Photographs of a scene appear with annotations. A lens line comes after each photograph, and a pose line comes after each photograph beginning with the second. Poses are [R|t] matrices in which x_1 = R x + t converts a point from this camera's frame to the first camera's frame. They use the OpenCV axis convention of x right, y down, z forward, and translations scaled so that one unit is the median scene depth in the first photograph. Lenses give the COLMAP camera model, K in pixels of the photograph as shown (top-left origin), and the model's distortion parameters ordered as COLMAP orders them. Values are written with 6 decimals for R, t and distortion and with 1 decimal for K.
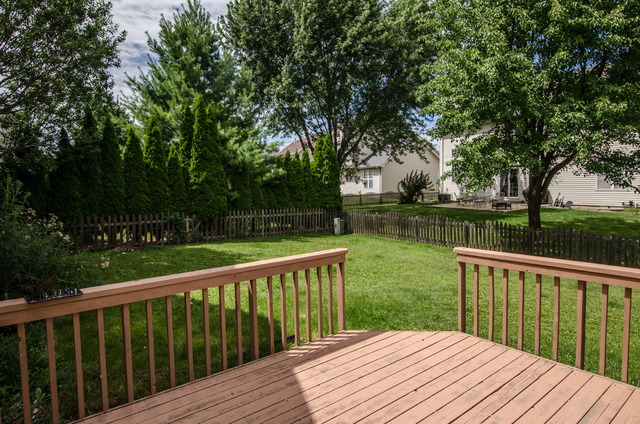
lens RADIAL K [[380.8, 0, 323.5], [0, 380.8, 200.7], [0, 0, 1]] dist [-0.002127, 0.001356]
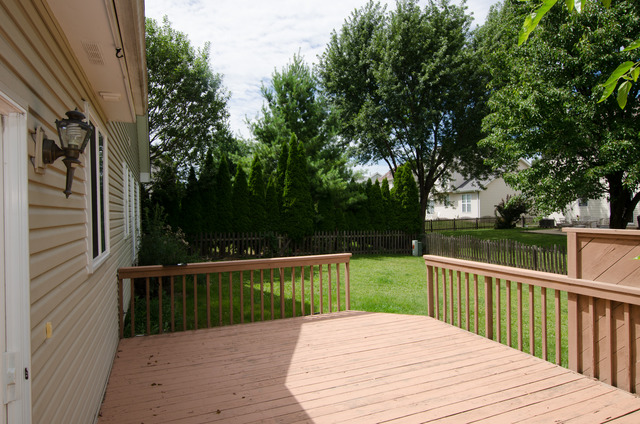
lens RADIAL K [[380.8, 0, 323.5], [0, 380.8, 200.7], [0, 0, 1]] dist [-0.002127, 0.001356]
pose [[0.962677, -0.003693, -0.270628, 0.083433], [-0.013222, 0.998071, -0.060653, 0.003145], [0.270330, 0.061968, 0.960771, -0.104251]]
